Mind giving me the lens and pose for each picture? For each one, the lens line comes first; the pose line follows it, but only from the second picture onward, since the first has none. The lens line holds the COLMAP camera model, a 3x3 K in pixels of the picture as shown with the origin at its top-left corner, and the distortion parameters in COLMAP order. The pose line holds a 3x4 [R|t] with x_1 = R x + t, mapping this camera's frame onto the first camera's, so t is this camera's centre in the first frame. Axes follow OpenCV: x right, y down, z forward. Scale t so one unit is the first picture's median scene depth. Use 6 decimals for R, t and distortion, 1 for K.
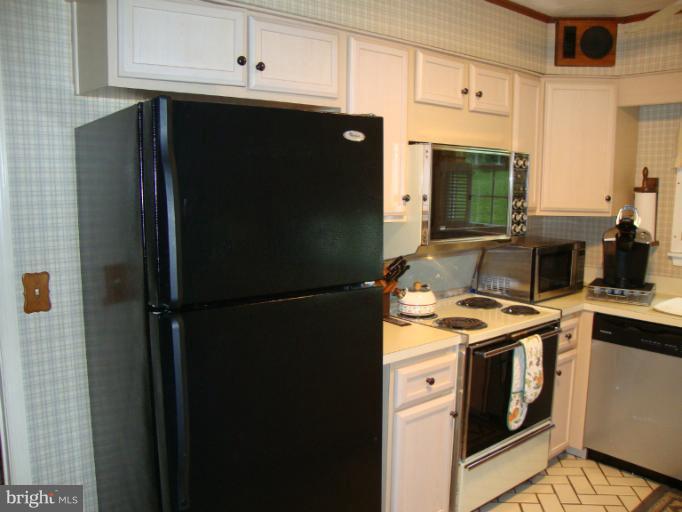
lens RADIAL K [[607.7, 0, 332.5], [0, 607.7, 272.8], [0, 0, 1]] dist [-0.167702, 0.099010]
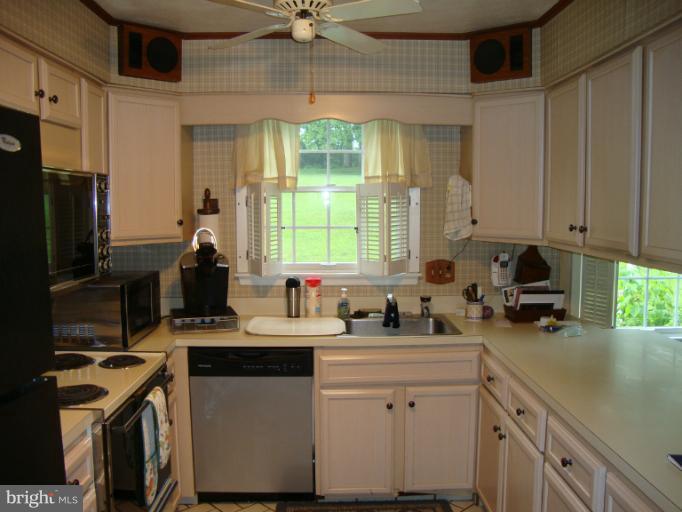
lens RADIAL K [[607.7, 0, 341.8], [0, 607.7, 258.5], [0, 0, 1]] dist [-0.167702, 0.099010]
pose [[0.600468, -0.078555, 0.795781, -0.142271], [0.124860, 0.992167, 0.003727, -0.042959], [-0.789841, 0.097123, 0.605573, 0.234367]]
